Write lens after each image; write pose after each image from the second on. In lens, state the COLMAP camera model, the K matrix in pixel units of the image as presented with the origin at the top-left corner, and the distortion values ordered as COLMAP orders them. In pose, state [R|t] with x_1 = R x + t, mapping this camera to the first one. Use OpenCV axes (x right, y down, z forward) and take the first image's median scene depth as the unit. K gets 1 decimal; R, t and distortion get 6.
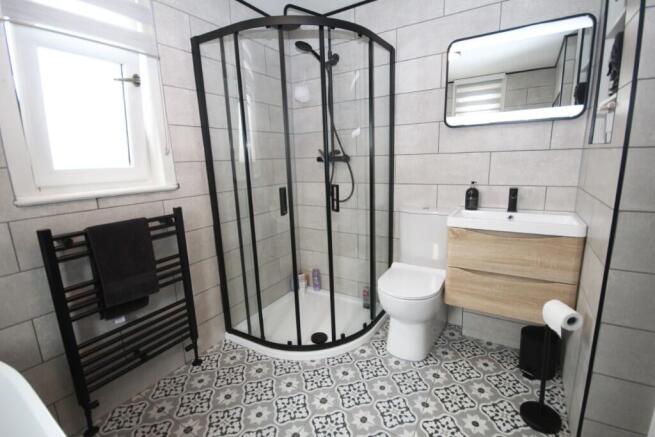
lens RADIAL K [[302.8, 0, 334.3], [0, 302.8, 218.6], [0, 0, 1]] dist [-0.000640, -0.003536]
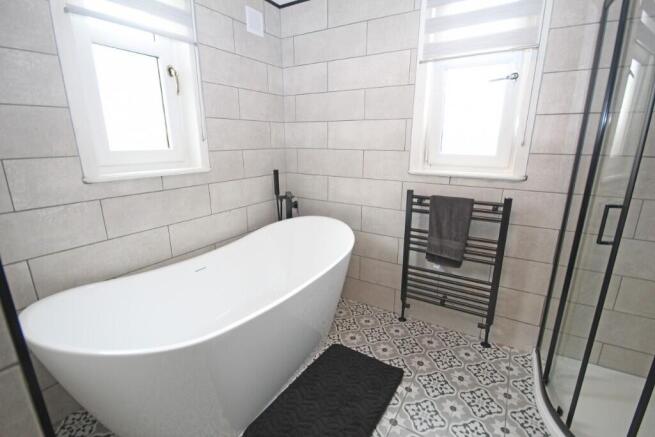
lens RADIAL K [[302.8, 0, 328.6], [0, 302.8, 217.3], [0, 0, 1]] dist [-0.000640, -0.003536]
pose [[-0.009275, 0.284847, -0.958528, 0.484781], [-0.197775, 0.939111, 0.280990, -0.143332], [0.980204, 0.192179, 0.047625, 0.364142]]
